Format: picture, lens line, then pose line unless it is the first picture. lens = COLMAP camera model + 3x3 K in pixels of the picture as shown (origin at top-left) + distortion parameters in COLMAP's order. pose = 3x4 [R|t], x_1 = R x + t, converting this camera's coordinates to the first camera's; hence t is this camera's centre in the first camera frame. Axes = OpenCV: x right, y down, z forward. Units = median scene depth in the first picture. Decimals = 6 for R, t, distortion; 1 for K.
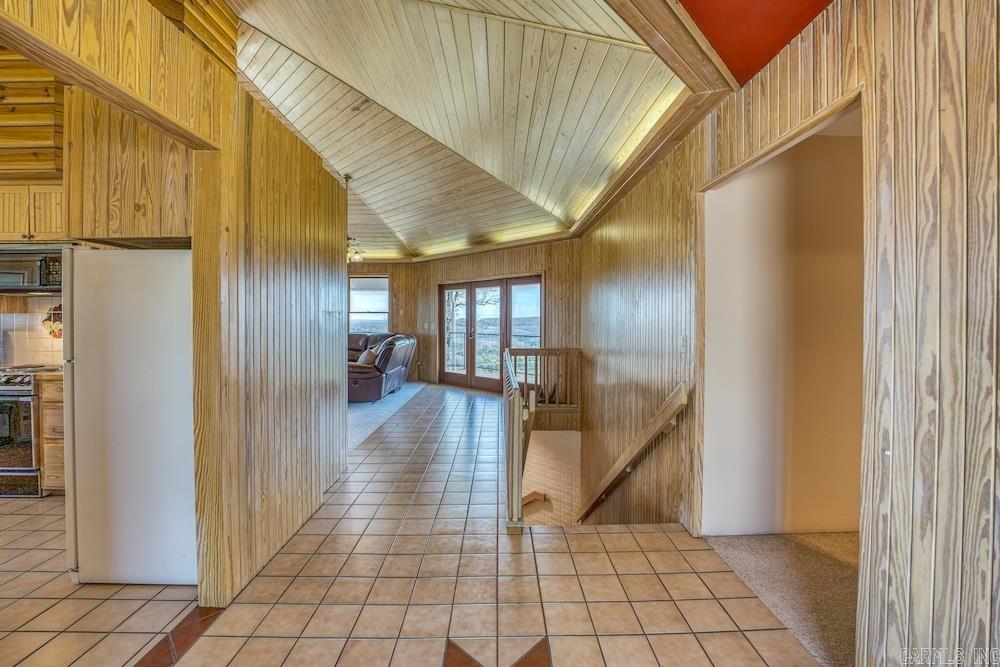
lens RADIAL K [[416.0, 0, 496.6], [0, 416.0, 332.6], [0, 0, 1]] dist [-0.028040, 0.003085]
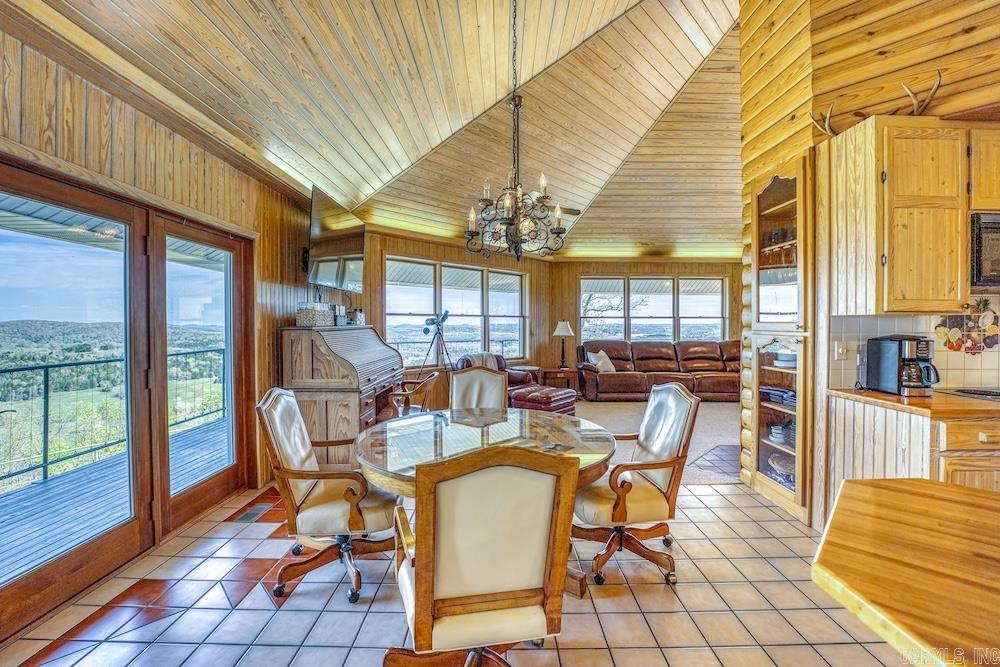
lens RADIAL K [[416.0, 0, 498.0], [0, 416.0, 329.4], [0, 0, 1]] dist [-0.028040, 0.003085]
pose [[0.999693, -0.005521, -0.024155, -2.197328], [0.005219, 0.999908, -0.012549, -0.022801], [0.024222, 0.012419, 0.999629, 0.318400]]
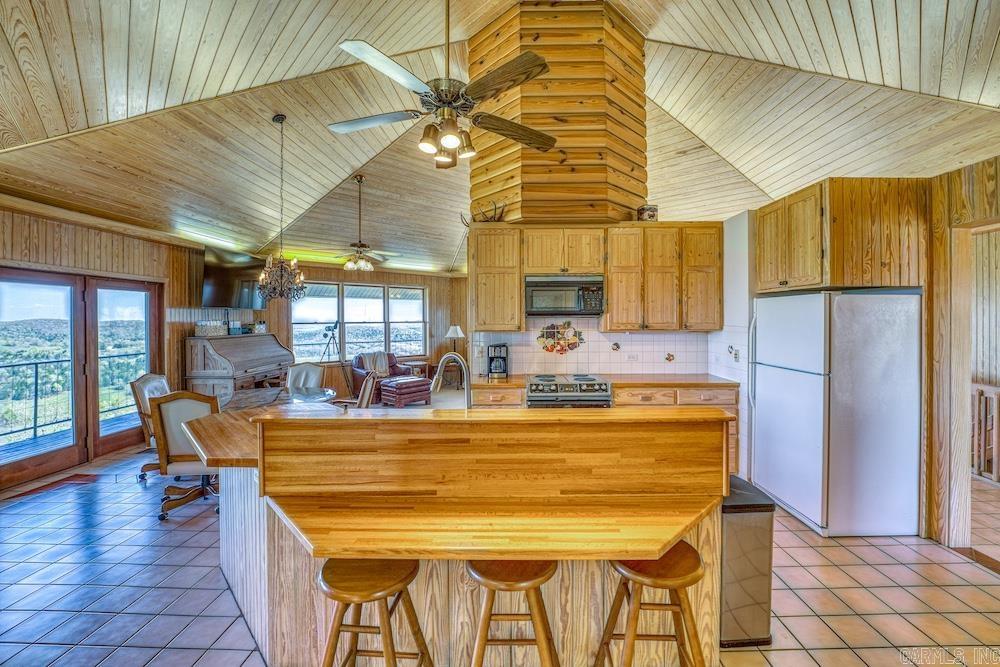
lens RADIAL K [[416.0, 0, 509.0], [0, 416.0, 320.8], [0, 0, 1]] dist [-0.028040, 0.003085]
pose [[0.999531, -0.011874, -0.028214, -1.374796], [0.011221, 0.999668, -0.023183, -0.060670], [0.028480, 0.022855, 0.999333, -0.281867]]
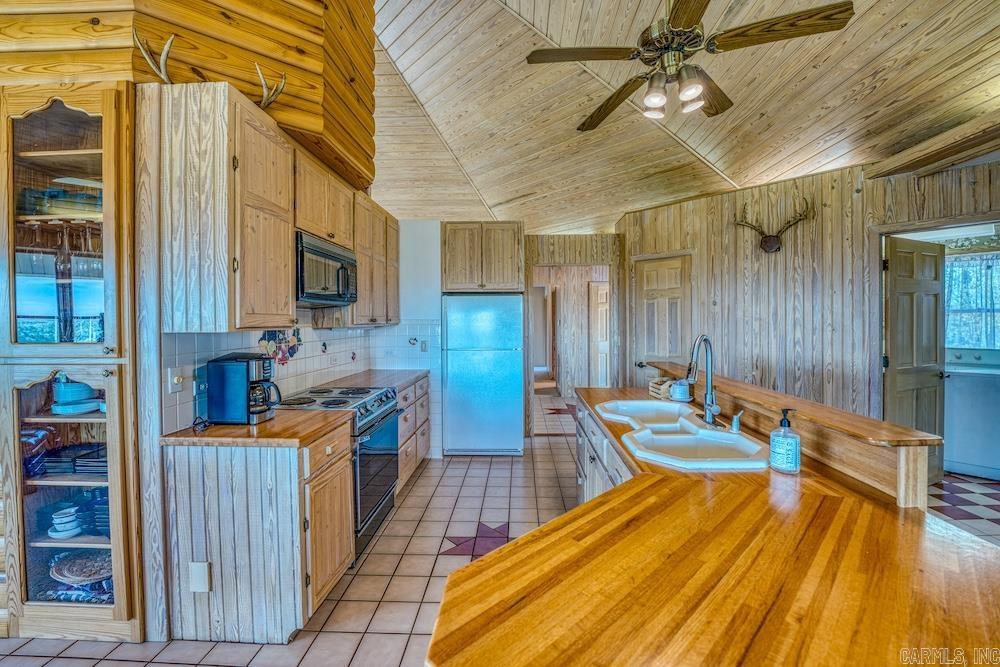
lens RADIAL K [[416.0, 0, 505.7], [0, 416.0, 323.0], [0, 0, 1]] dist [-0.028040, 0.003085]
pose [[0.052580, -0.015006, 0.998504, -2.102305], [0.032138, 0.999395, 0.013327, -0.063964], [-0.998099, 0.031390, 0.053030, 0.641289]]
